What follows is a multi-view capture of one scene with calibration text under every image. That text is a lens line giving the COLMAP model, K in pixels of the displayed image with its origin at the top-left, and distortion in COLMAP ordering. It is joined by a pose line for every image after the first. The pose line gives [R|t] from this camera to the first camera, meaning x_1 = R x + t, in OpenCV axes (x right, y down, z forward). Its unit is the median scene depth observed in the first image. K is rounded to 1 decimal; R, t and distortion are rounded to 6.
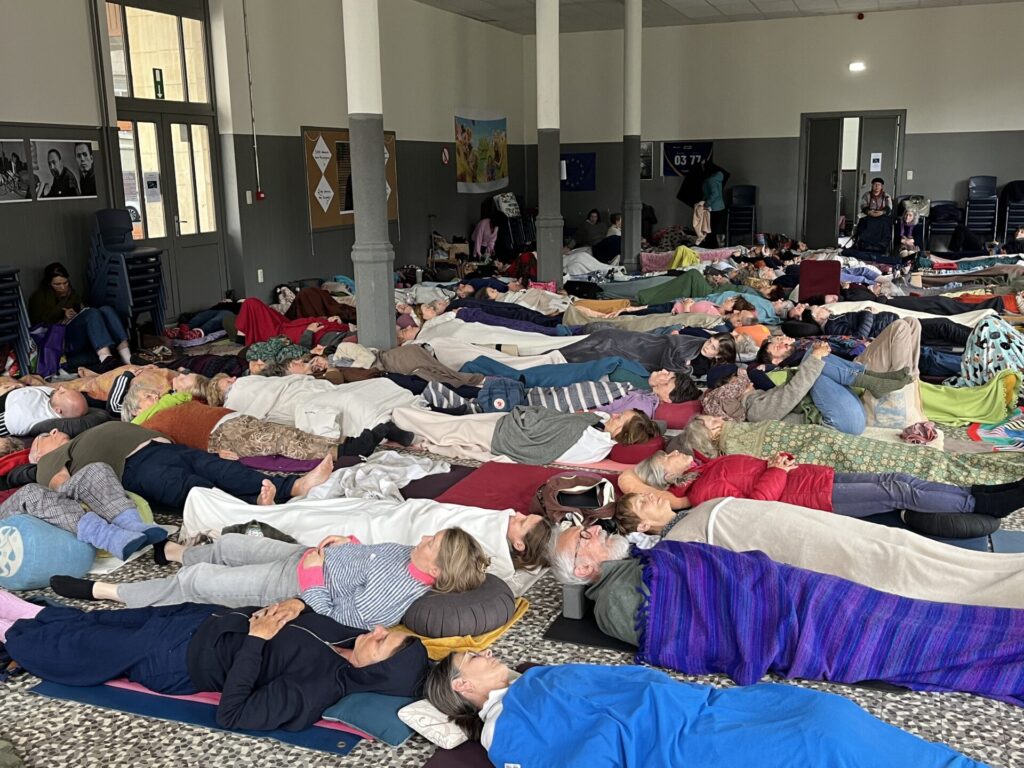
lens RADIAL K [[1017.7, 0, 518.7], [0, 1017.7, 384.4], [0, 0, 1]] dist [-0.020146, 0.000000]
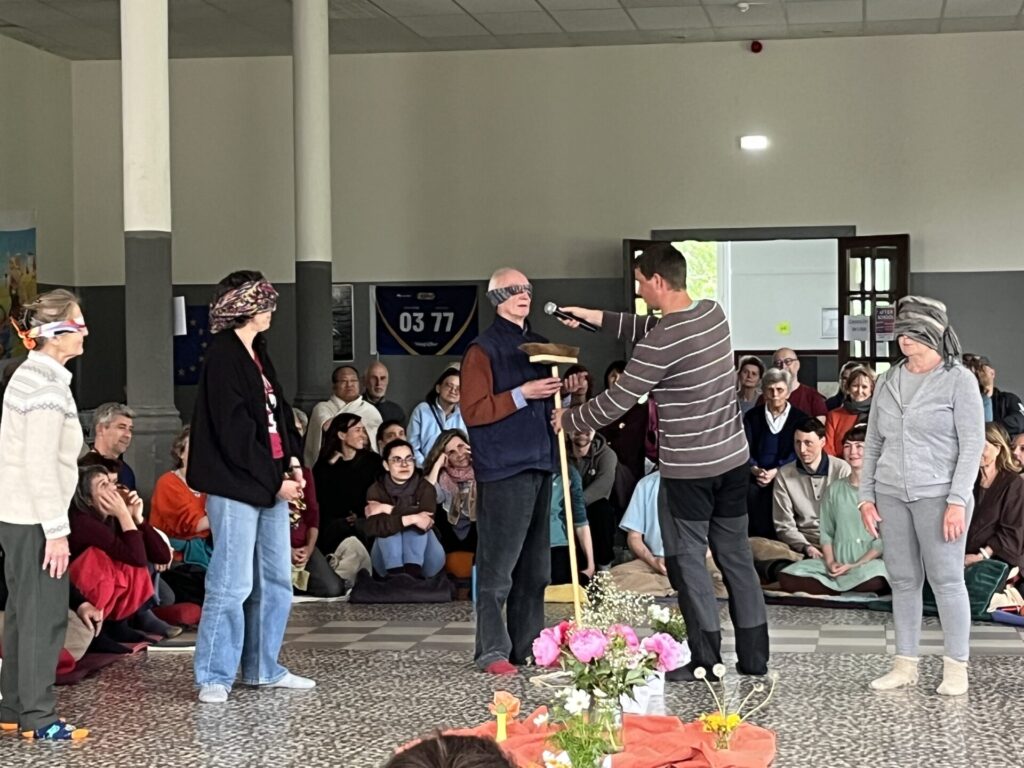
lens RADIAL K [[2341.3, 0, 508.8], [0, 2341.3, 387.6], [0, 0, 1]] dist [0.111261, 0.000000]
pose [[0.980978, 0.009720, 0.193875, -0.019086], [0.028378, 0.980835, -0.192761, 0.046205], [-0.192033, 0.194596, 0.961902, -0.127176]]
